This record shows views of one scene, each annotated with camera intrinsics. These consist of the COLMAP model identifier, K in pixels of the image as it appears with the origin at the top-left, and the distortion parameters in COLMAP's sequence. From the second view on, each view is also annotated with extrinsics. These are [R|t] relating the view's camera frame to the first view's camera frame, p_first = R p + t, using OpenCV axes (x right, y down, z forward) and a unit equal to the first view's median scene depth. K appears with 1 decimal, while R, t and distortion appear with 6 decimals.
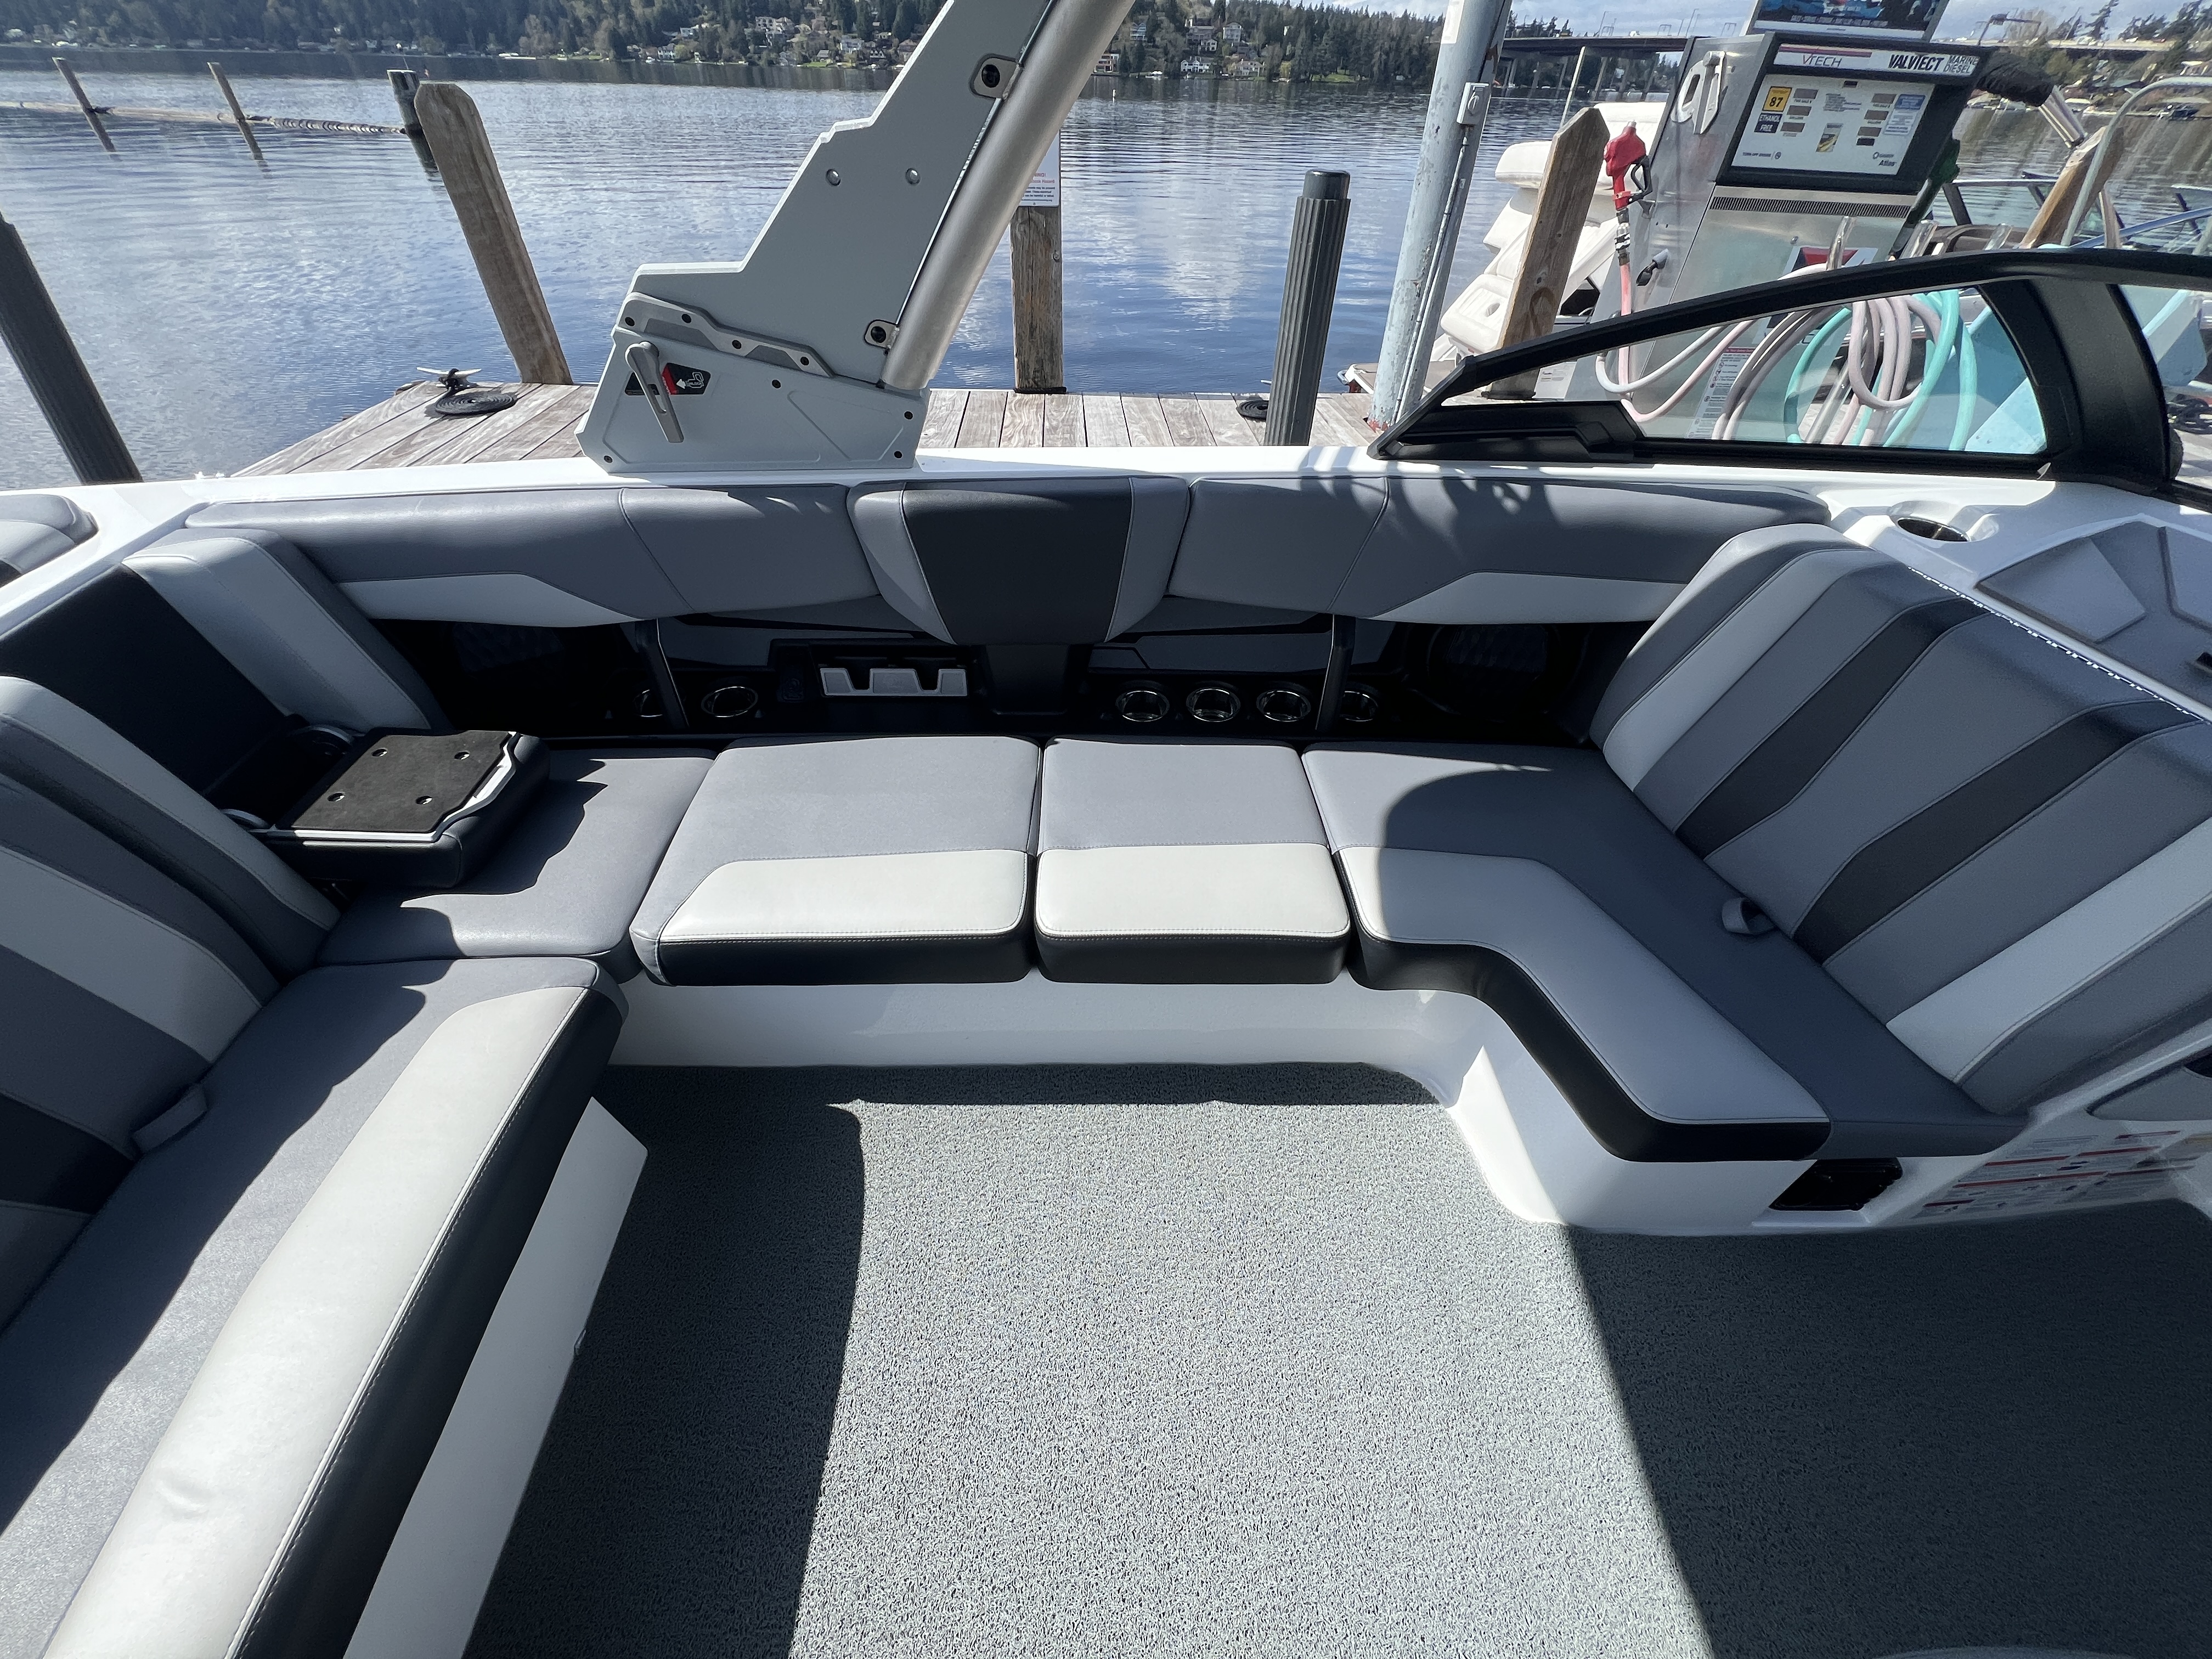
lens RADIAL K [[881.2, 0, 1101.7], [0, 881.2, 828.0], [0, 0, 1]] dist [-0.001244, -0.000363]
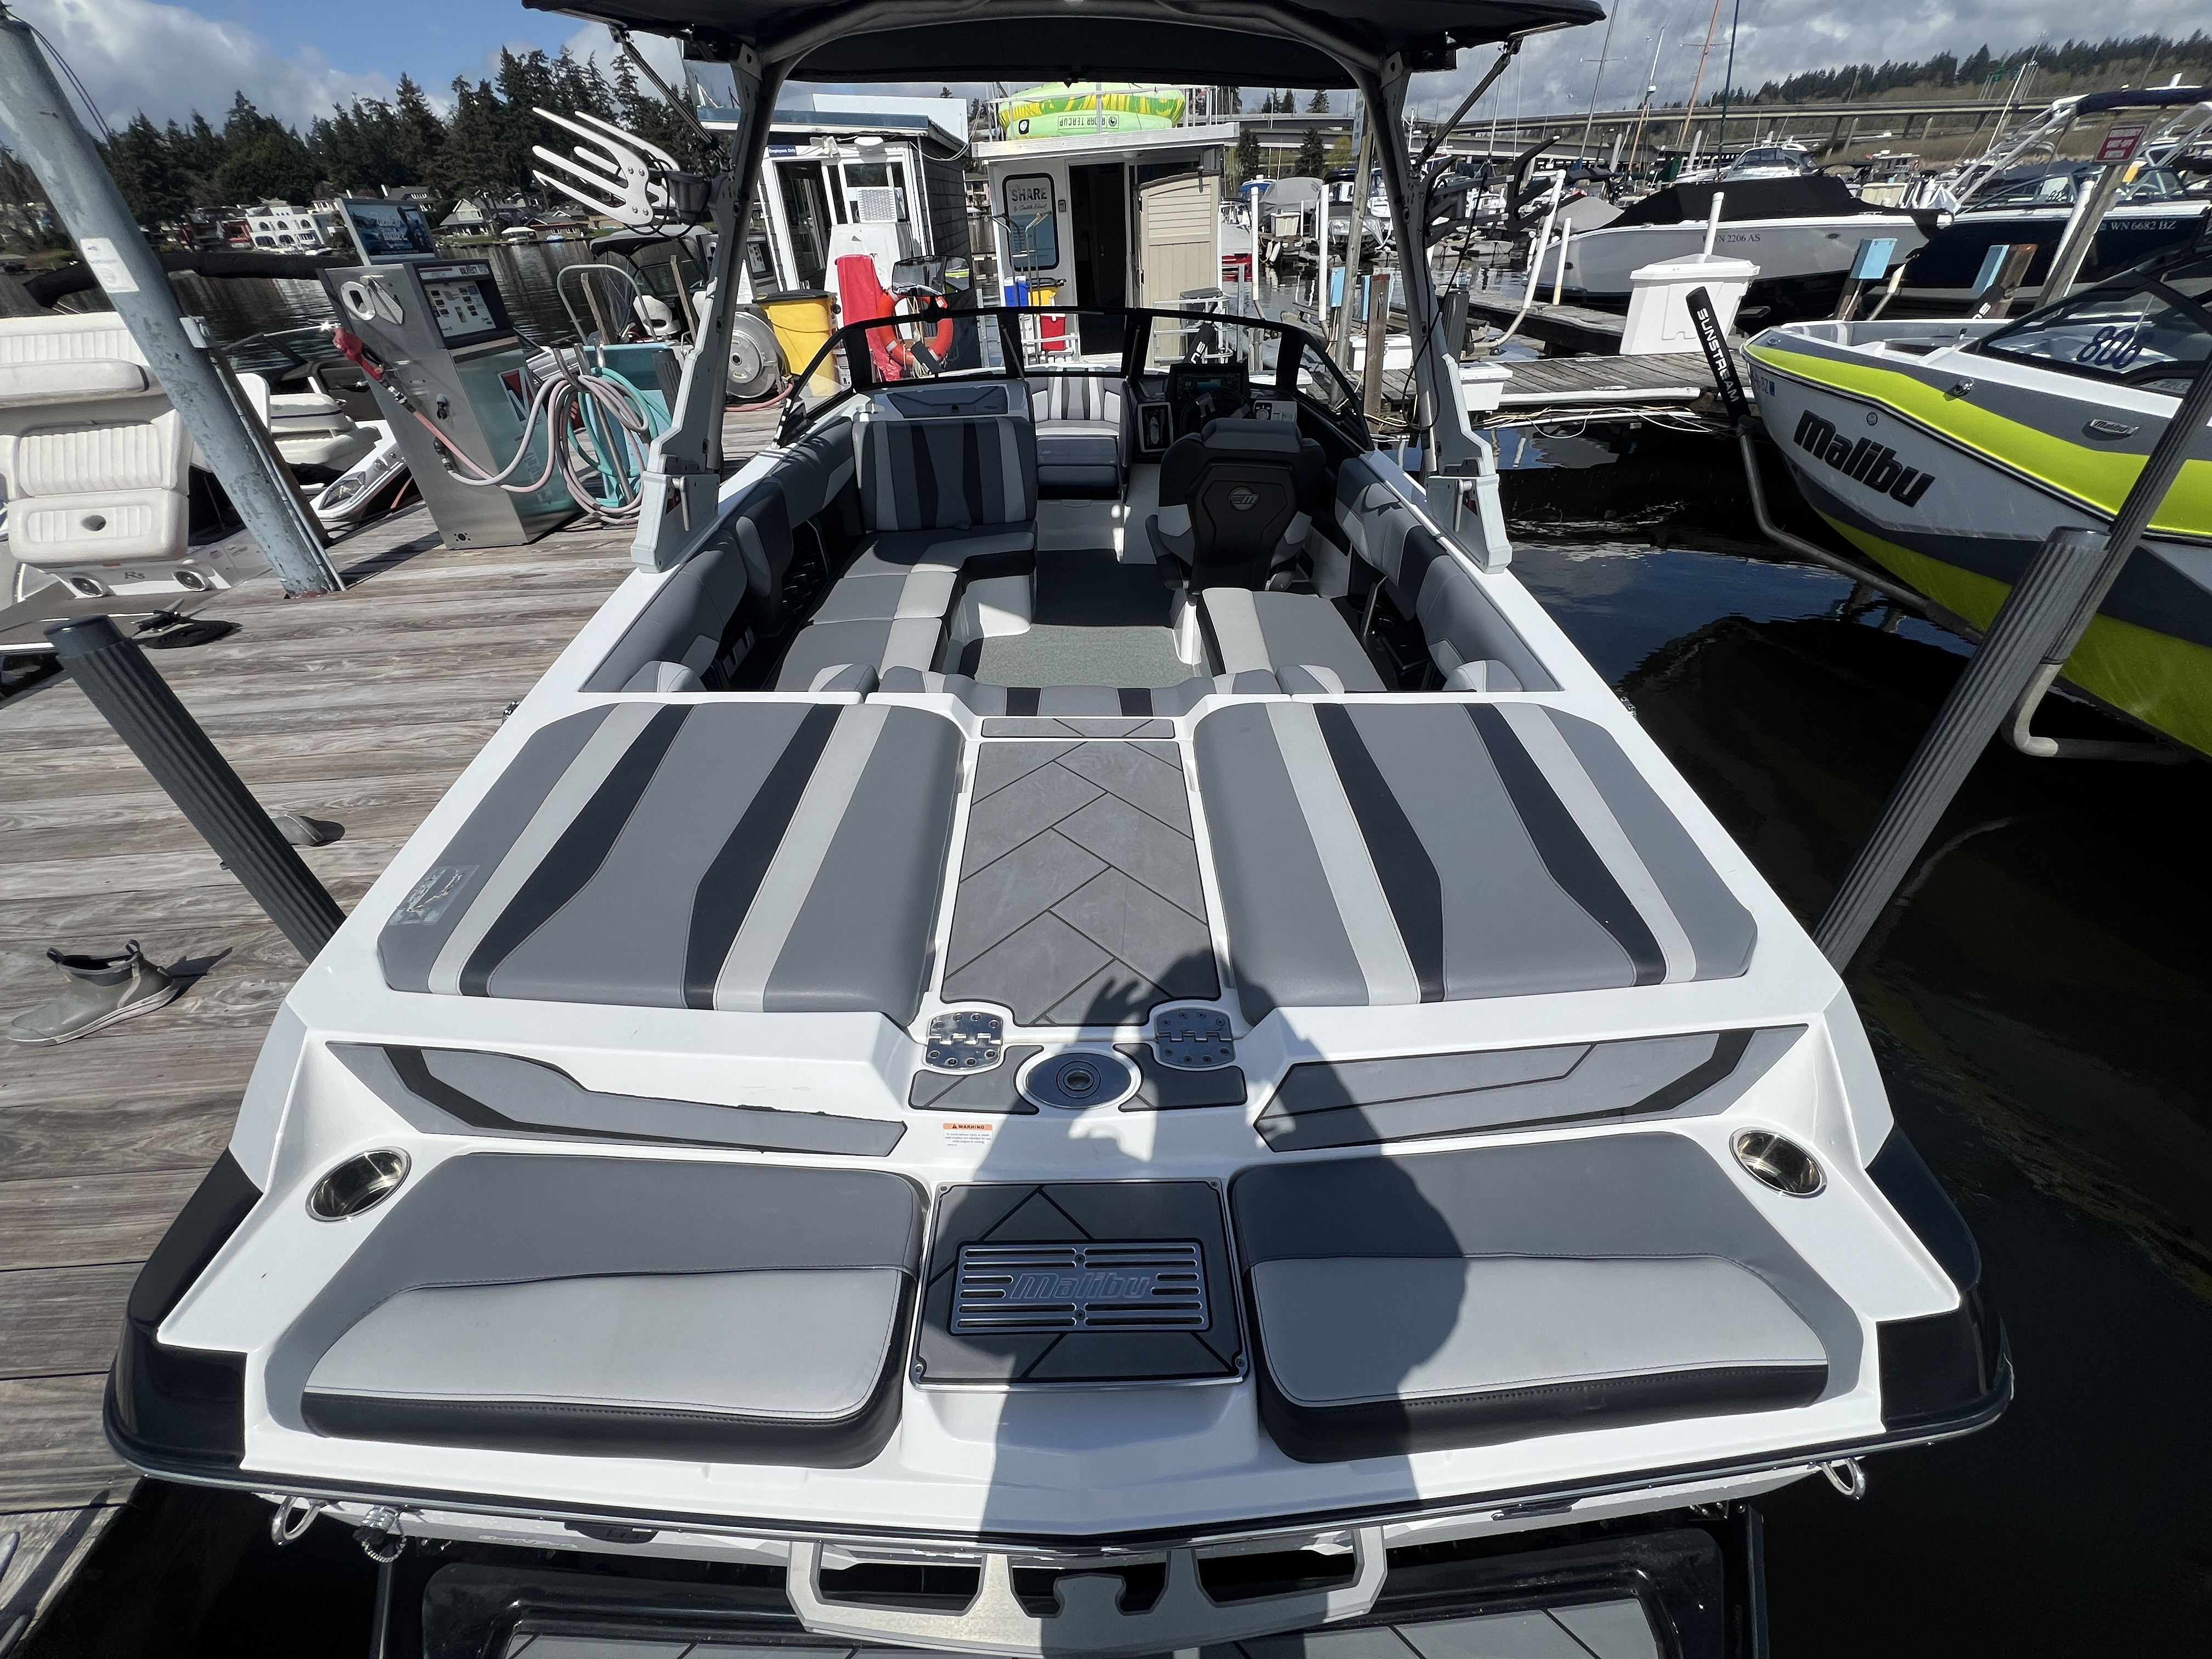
lens RADIAL K [[881.2, 0, 1101.7], [0, 881.2, 828.0], [0, 0, 1]] dist [-0.001244, -0.000363]
pose [[-0.008460, -0.597935, 0.801500, -2.197828], [0.684216, 0.581059, 0.440703, -0.290658], [-0.729230, 0.552128, 0.404201, 0.003907]]
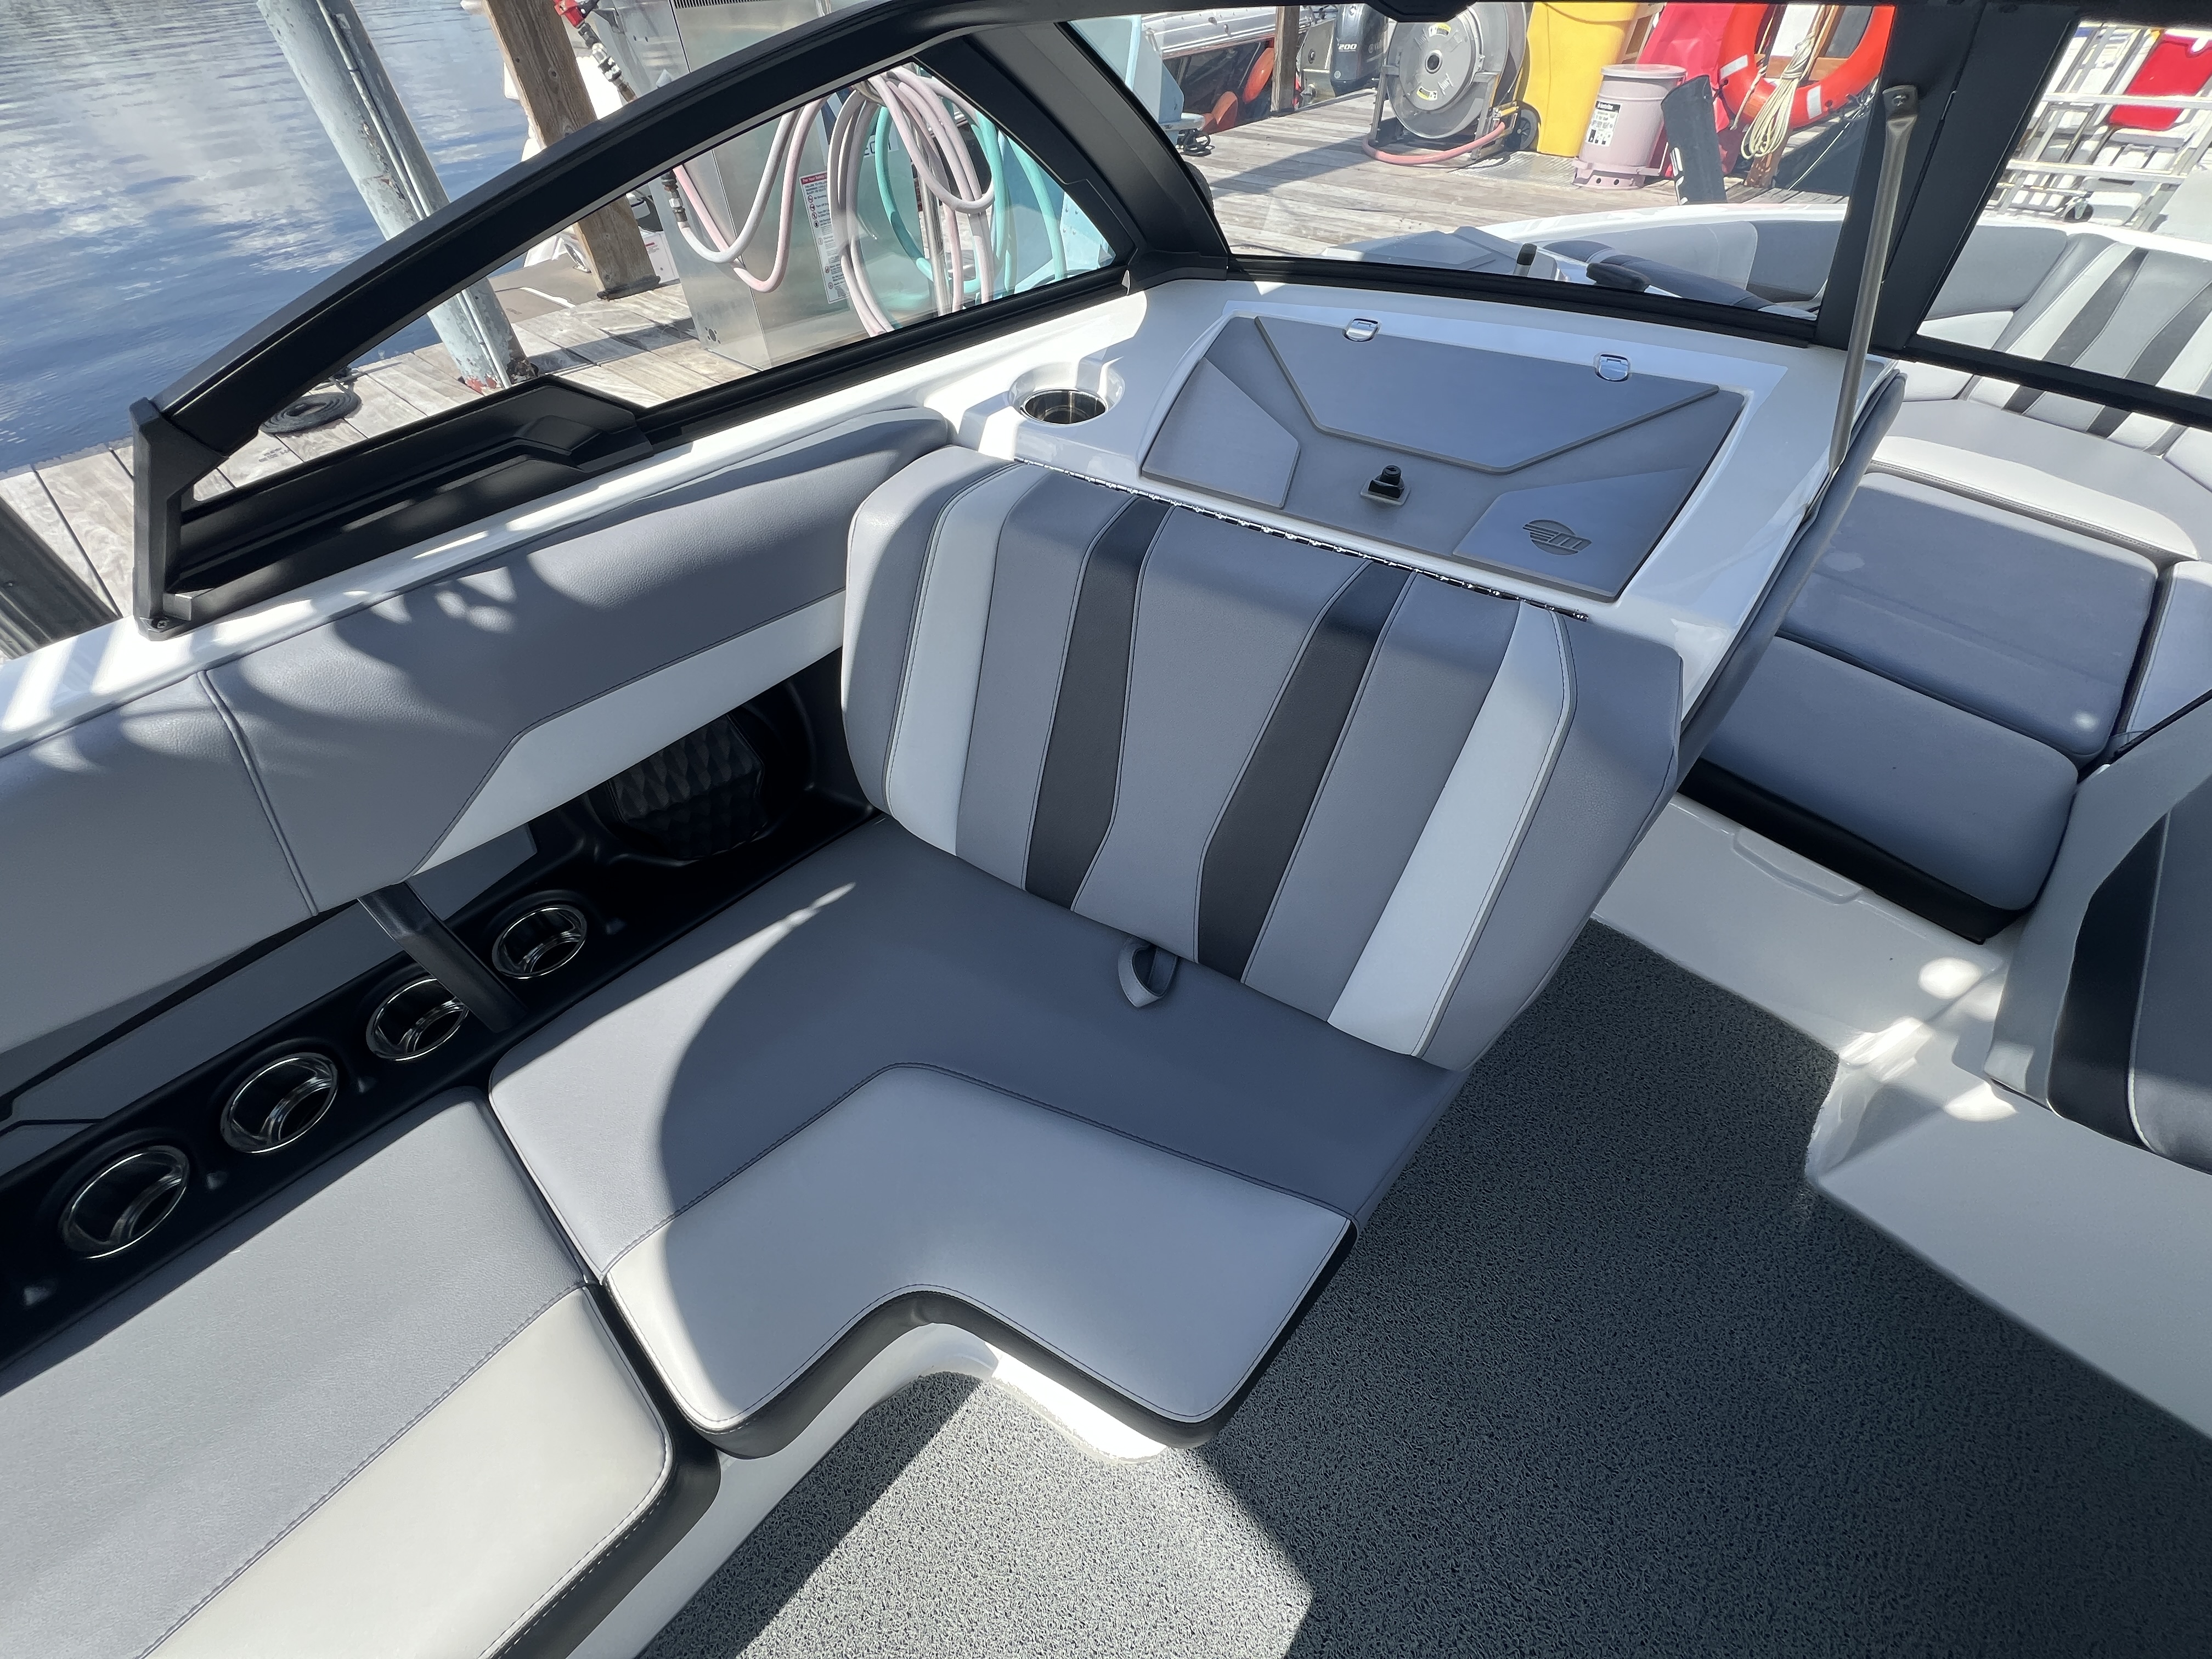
lens RADIAL K [[882.0, 0, 1097.0], [0, 882.0, 832.0], [0, 0, 1]] dist [-0.005559, 0.000108]
pose [[0.702281, -0.554628, 0.446306, 0.408027], [0.500417, 0.830501, 0.244645, -0.197556], [-0.506345, 0.051530, 0.860790, 0.341312]]
